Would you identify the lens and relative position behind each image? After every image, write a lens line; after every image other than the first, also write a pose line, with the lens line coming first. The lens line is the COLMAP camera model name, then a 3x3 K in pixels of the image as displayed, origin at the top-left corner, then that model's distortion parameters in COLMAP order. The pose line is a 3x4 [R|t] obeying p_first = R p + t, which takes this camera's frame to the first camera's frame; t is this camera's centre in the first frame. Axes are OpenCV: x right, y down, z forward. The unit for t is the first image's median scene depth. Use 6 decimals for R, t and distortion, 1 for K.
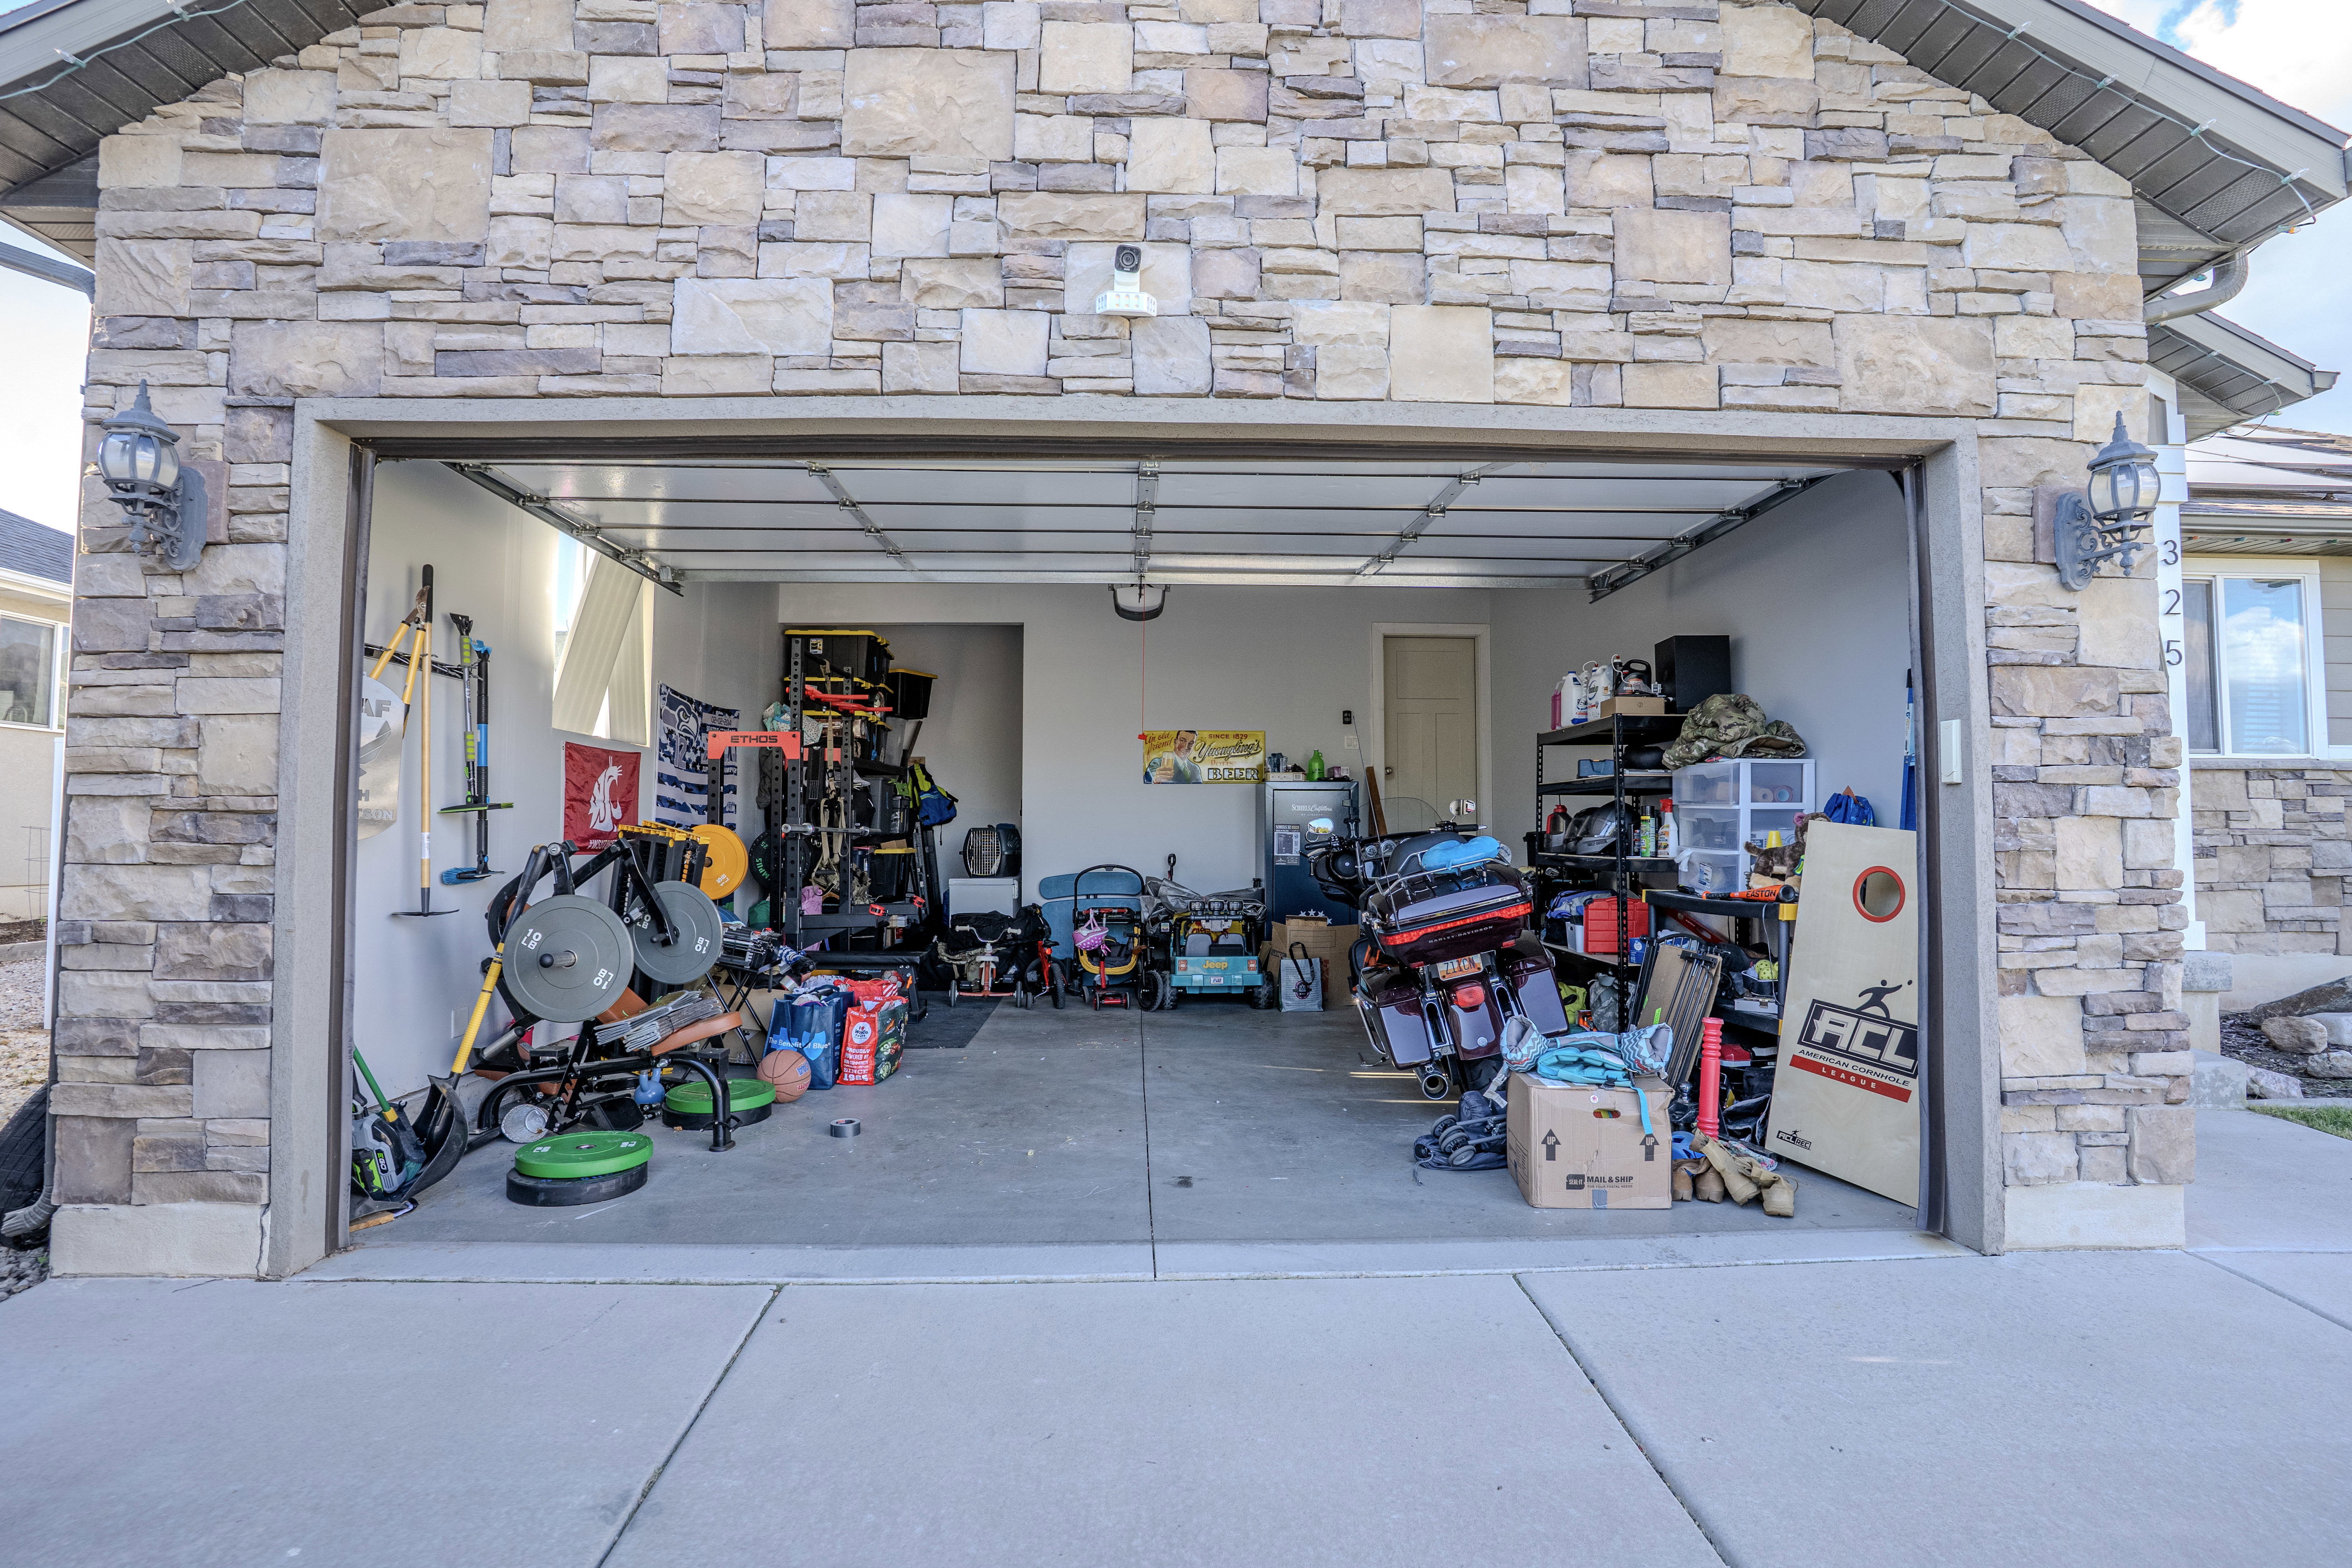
lens RADIAL K [[1166.5, 0, 1189.2], [0, 1166.5, 782.0], [0, 0, 1]] dist [-0.085914, 0.041640]
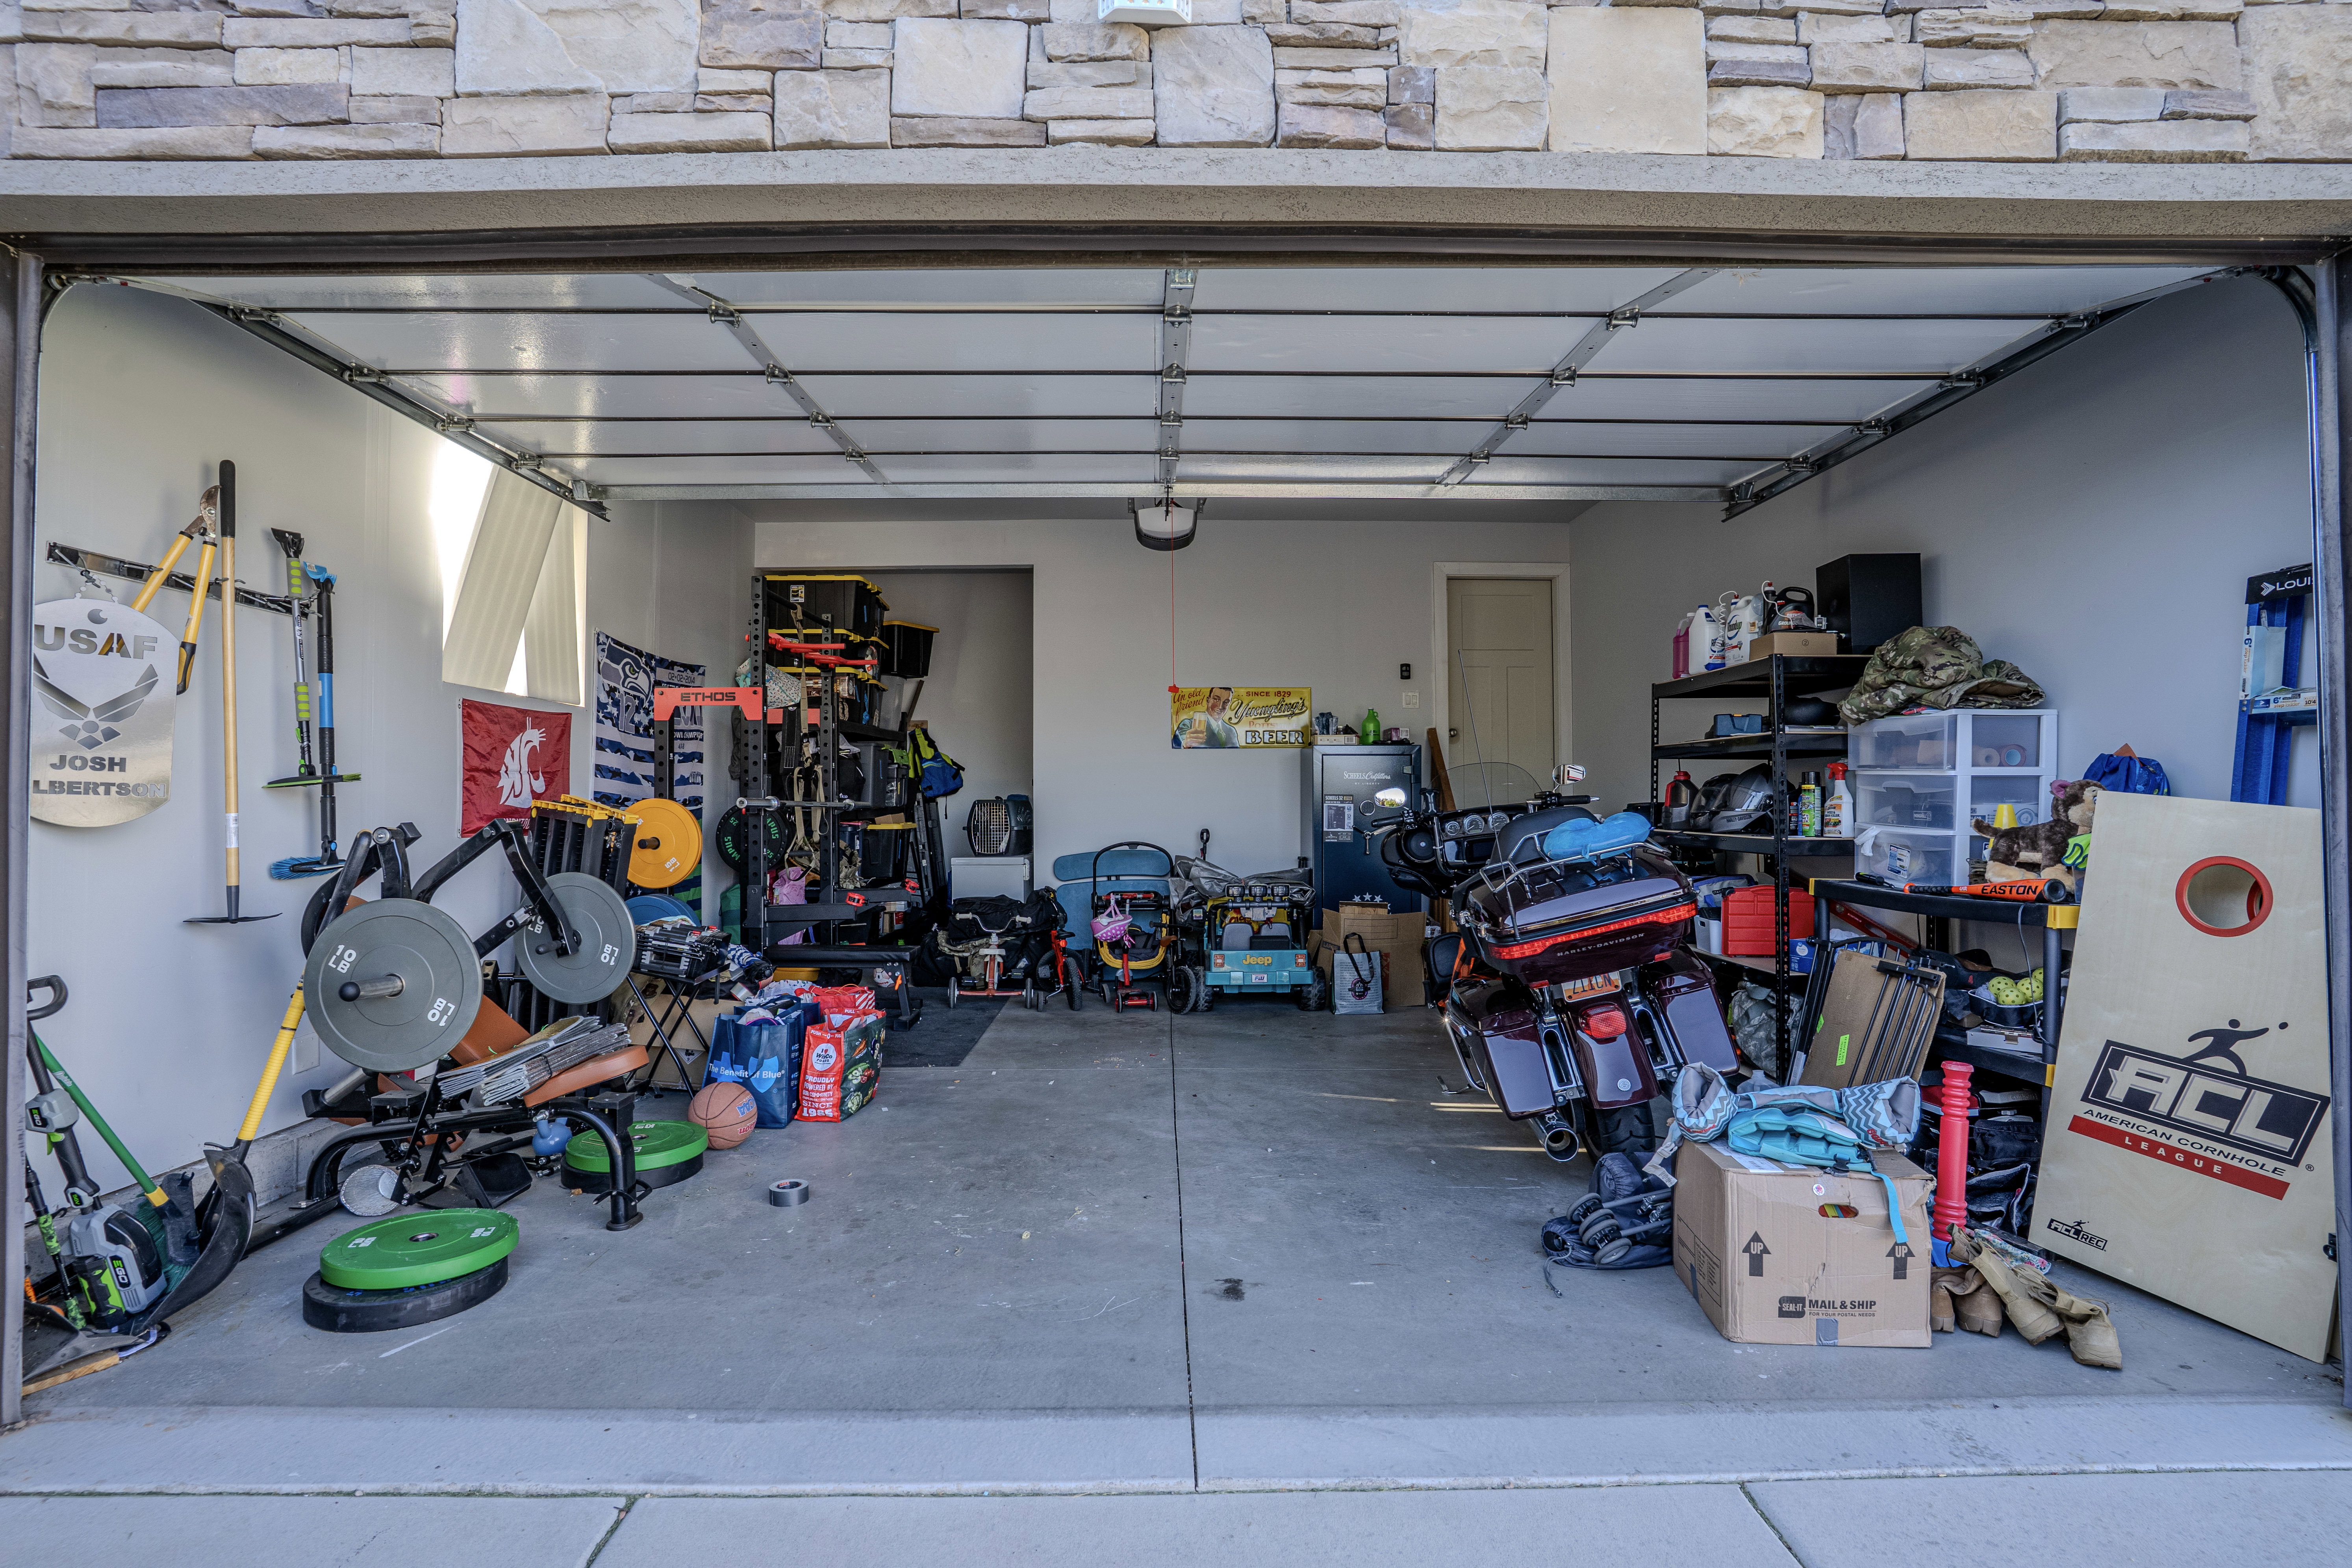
lens RADIAL K [[1211.4, 0, 1186.7], [0, 1211.4, 787.2], [0, 0, 1]] dist [-0.045131, 0.000195]
pose [[0.999646, -0.003877, -0.026330, -0.012650], [0.004690, 0.999512, 0.030880, 0.006206], [0.026197, -0.030992, 0.999176, 0.268485]]
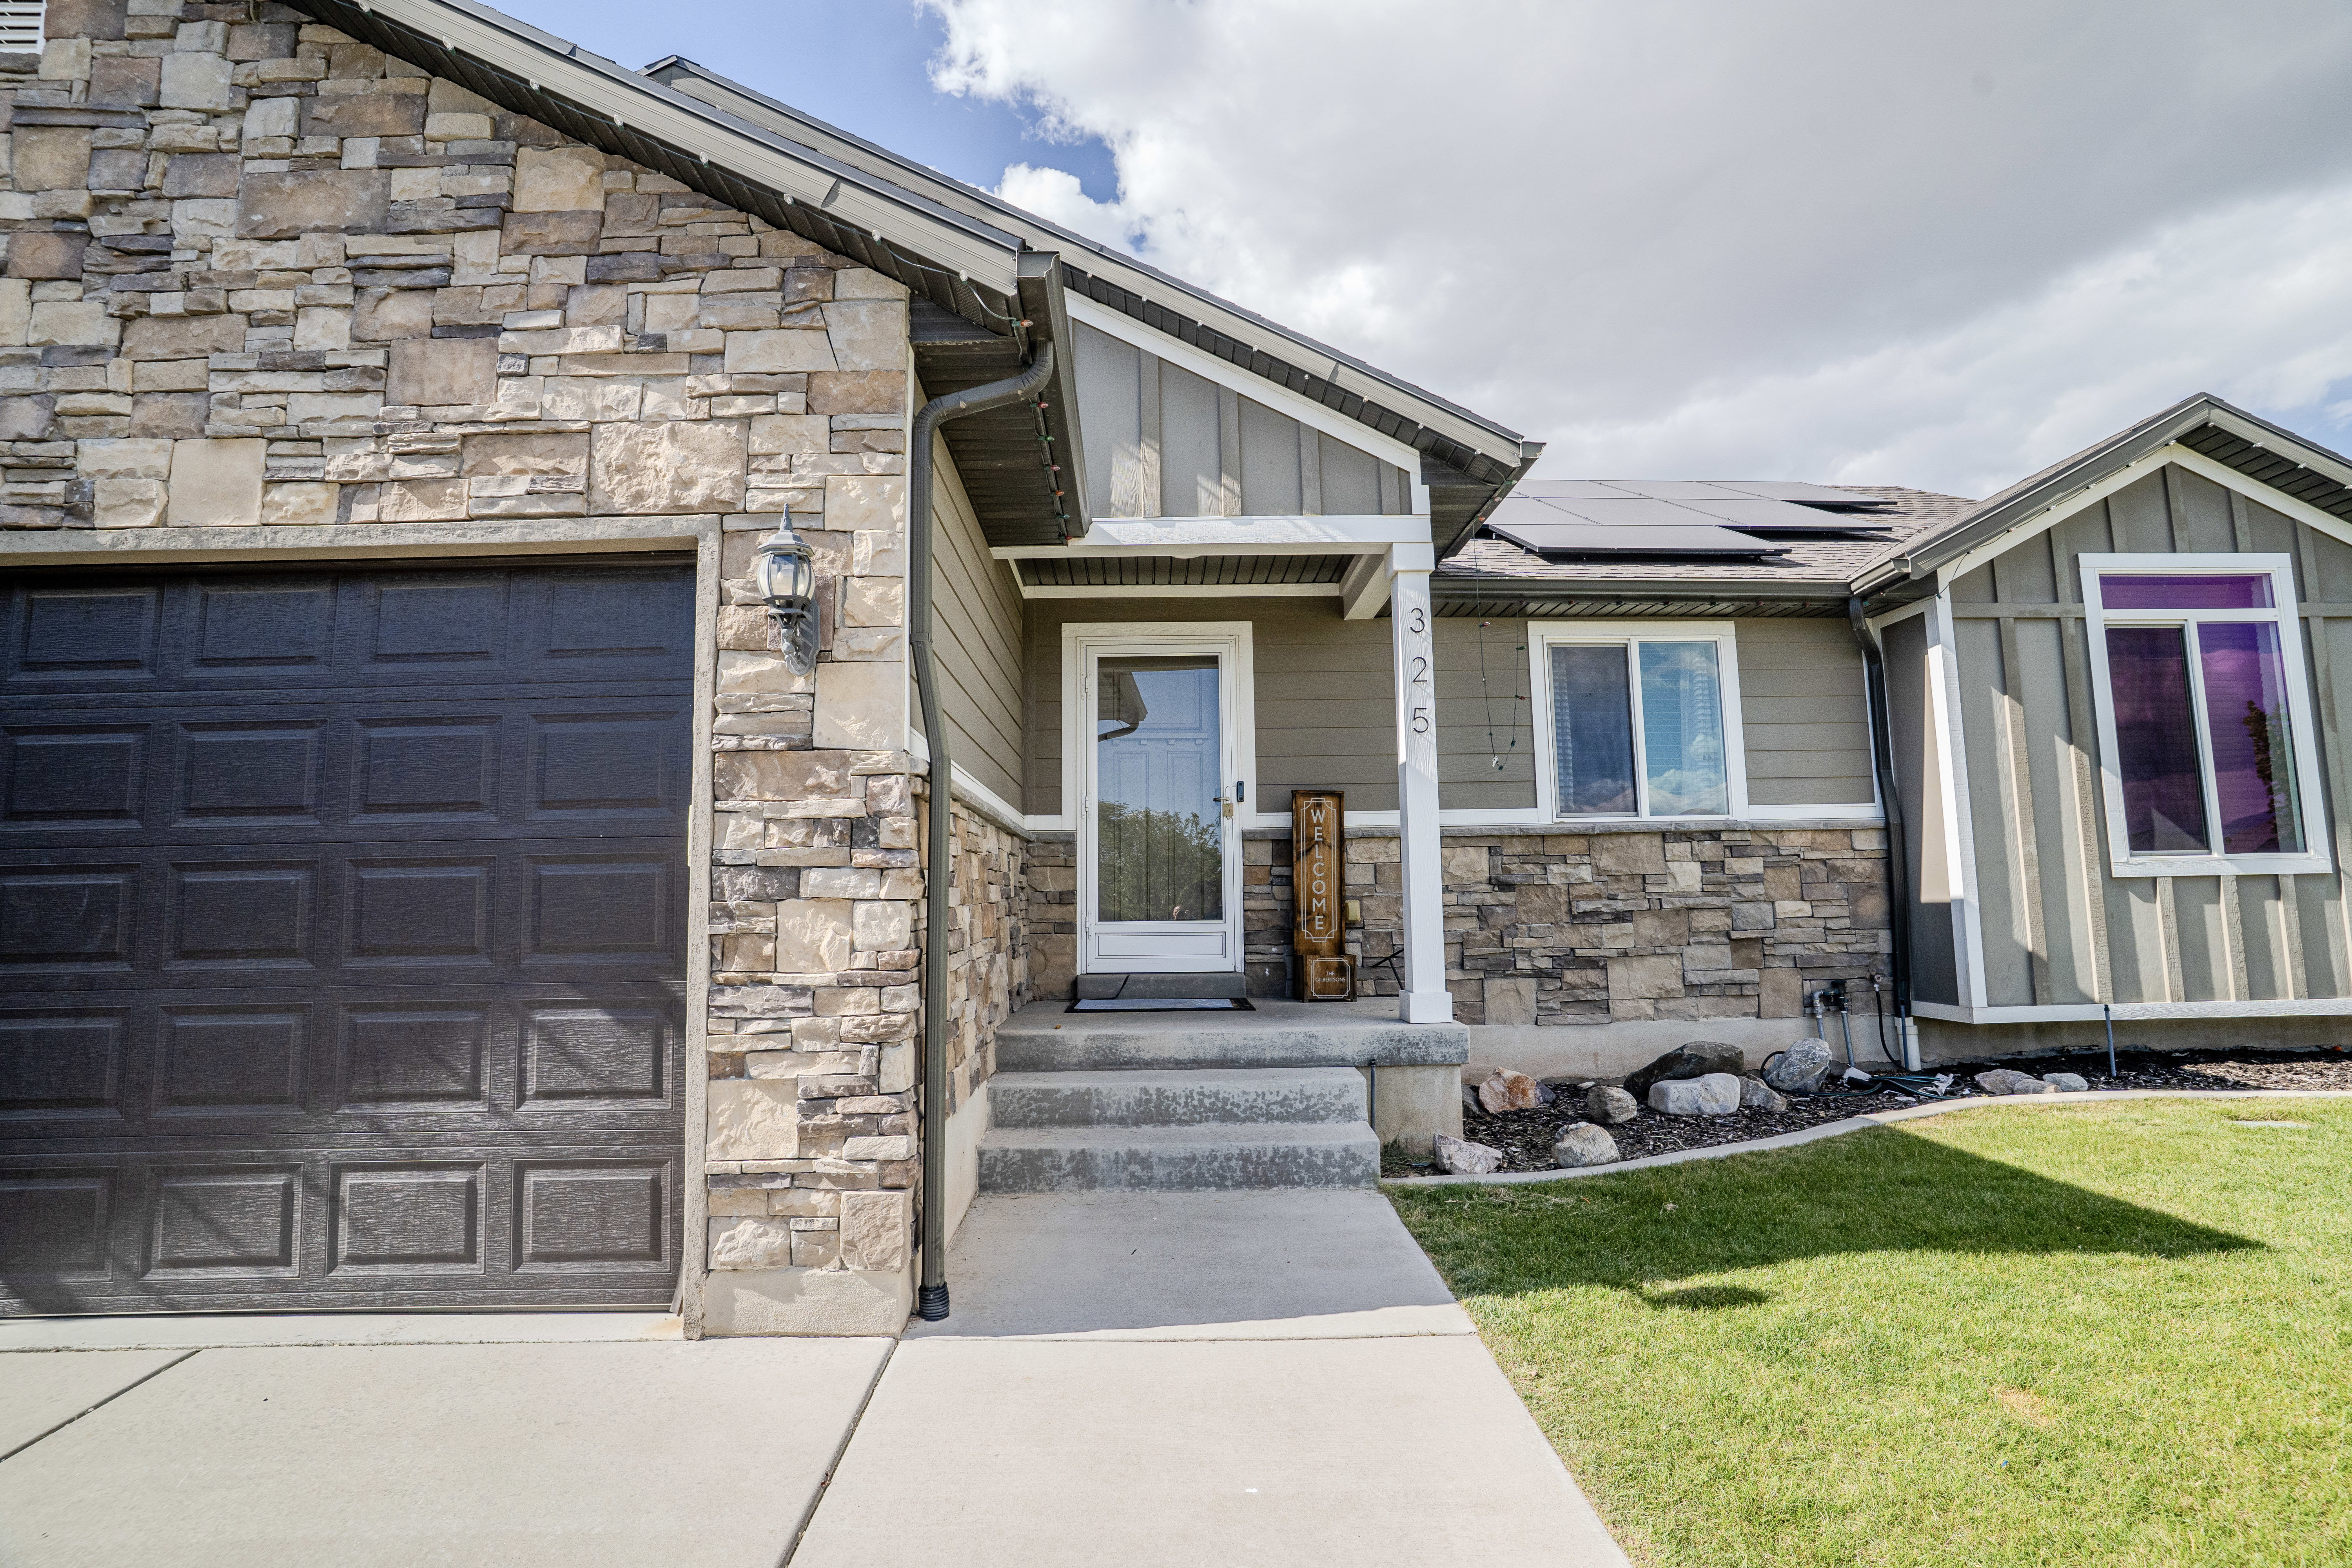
lens RADIAL K [[1137.4, 0, 1174.4], [0, 1137.4, 772.4], [0, 0, 1]] dist [-0.059556, 0.024138]
pose [[0.999693, -0.023227, -0.008654, 0.988135], [0.022518, 0.996967, -0.074492, 0.000523], [0.010358, 0.074274, 0.997184, -0.011971]]
